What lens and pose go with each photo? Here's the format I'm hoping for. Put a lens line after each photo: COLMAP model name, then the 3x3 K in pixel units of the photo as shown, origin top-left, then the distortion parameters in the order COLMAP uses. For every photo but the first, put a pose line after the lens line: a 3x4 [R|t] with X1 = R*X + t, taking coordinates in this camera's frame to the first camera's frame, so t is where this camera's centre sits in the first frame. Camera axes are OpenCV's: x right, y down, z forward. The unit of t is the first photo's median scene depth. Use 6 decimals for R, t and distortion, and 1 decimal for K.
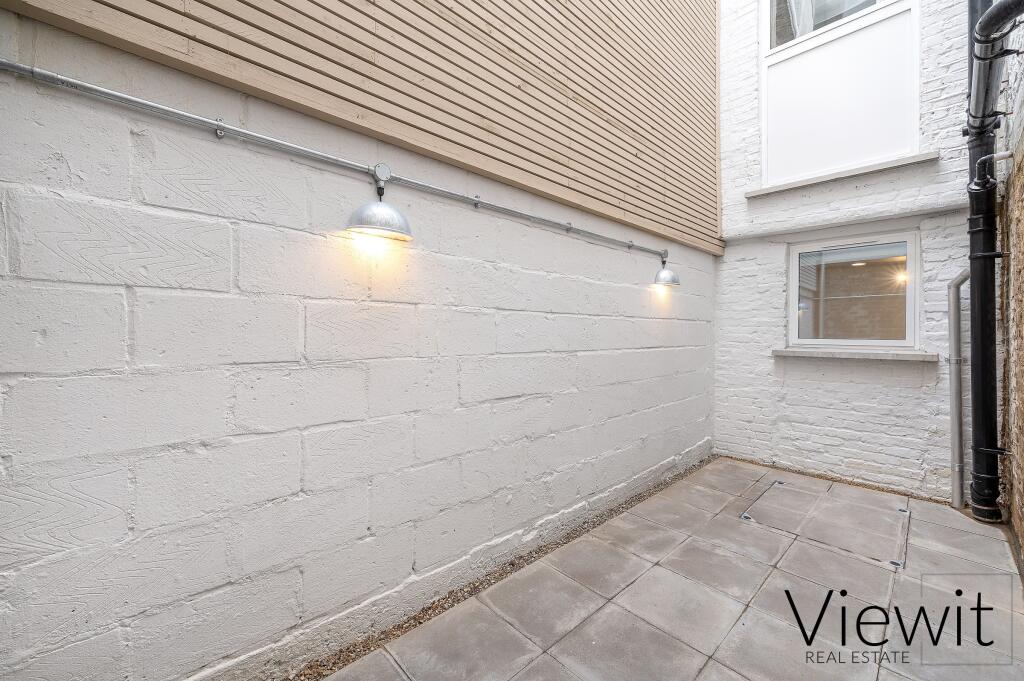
lens RADIAL K [[413.0, 0, 517.2], [0, 413.0, 326.6], [0, 0, 1]] dist [0.001341, 0.000235]
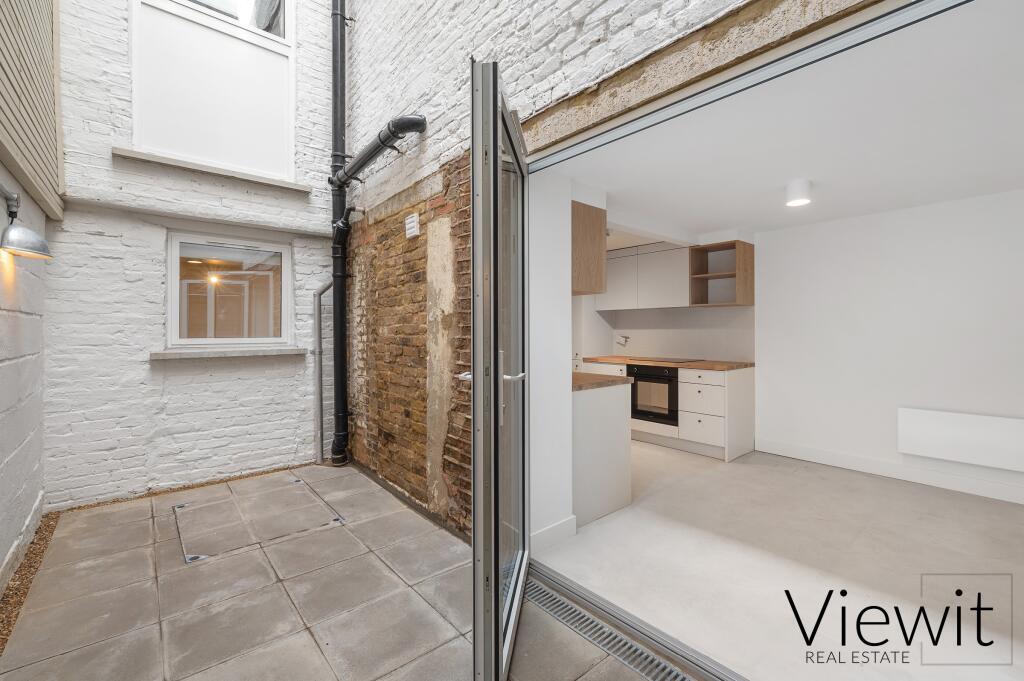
lens RADIAL K [[413.0, 0, 517.2], [0, 413.0, 326.6], [0, 0, 1]] dist [0.001341, 0.000235]
pose [[0.075682, 0.001777, 0.997130, -0.187522], [-0.008982, 0.999959, -0.001101, -0.002256], [-0.997092, -0.008873, 0.075695, 0.264136]]
